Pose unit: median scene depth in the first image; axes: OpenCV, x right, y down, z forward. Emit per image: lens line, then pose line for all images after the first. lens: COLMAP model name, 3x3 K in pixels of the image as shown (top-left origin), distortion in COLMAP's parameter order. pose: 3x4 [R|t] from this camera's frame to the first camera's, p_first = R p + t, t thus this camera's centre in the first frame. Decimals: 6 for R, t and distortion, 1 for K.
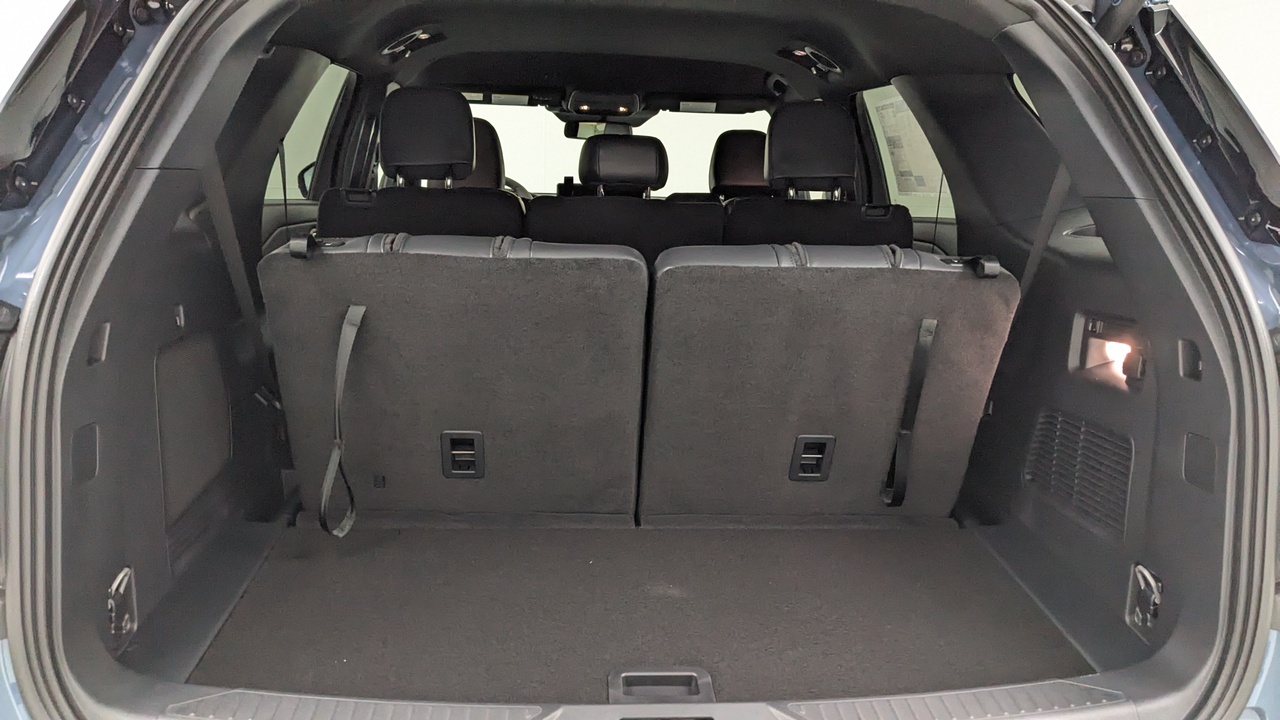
lens RADIAL K [[1018.3, 0, 649.4], [0, 1018.3, 362.0], [0, 0, 1]] dist [0.045375, -0.058883]
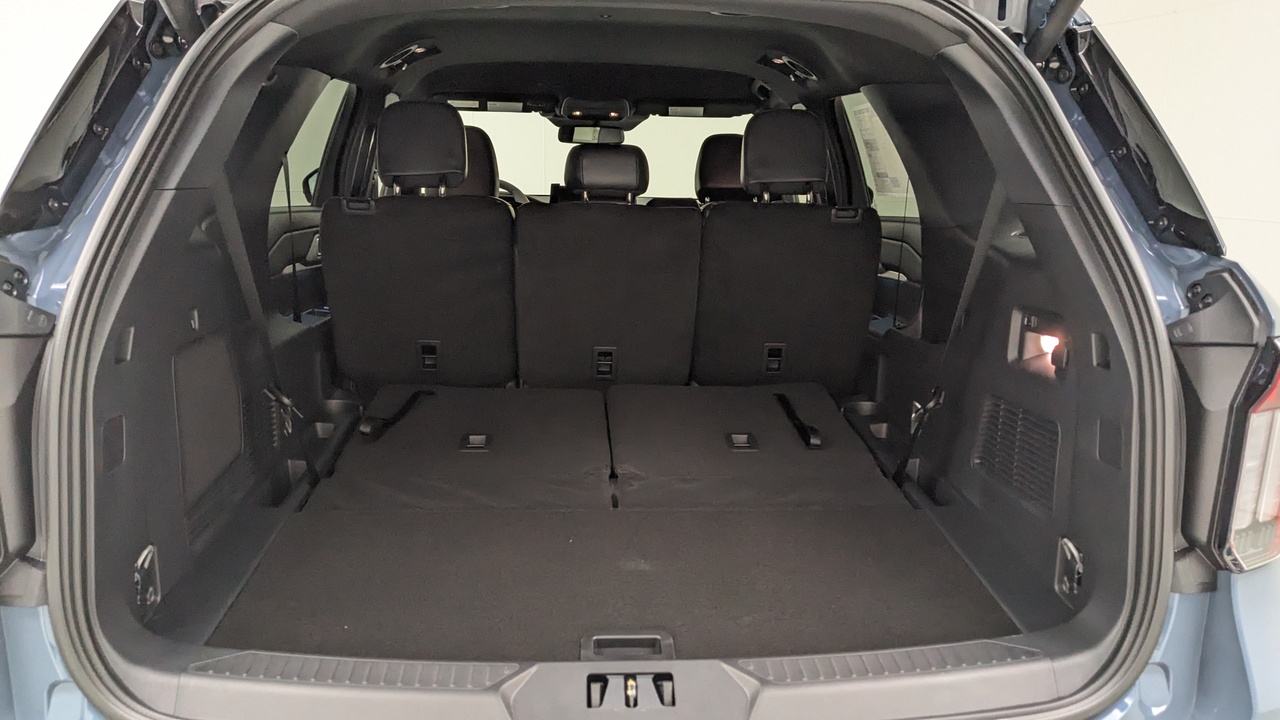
lens RADIAL K [[1018.3, 0, 645.0], [0, 1018.3, 365.9], [0, 0, 1]] dist [0.045375, -0.058883]
pose [[0.999888, -0.008767, -0.012157, 0.042379], [0.008861, 0.999931, 0.007736, 0.000847], [0.012088, -0.007843, 0.999896, -0.103679]]
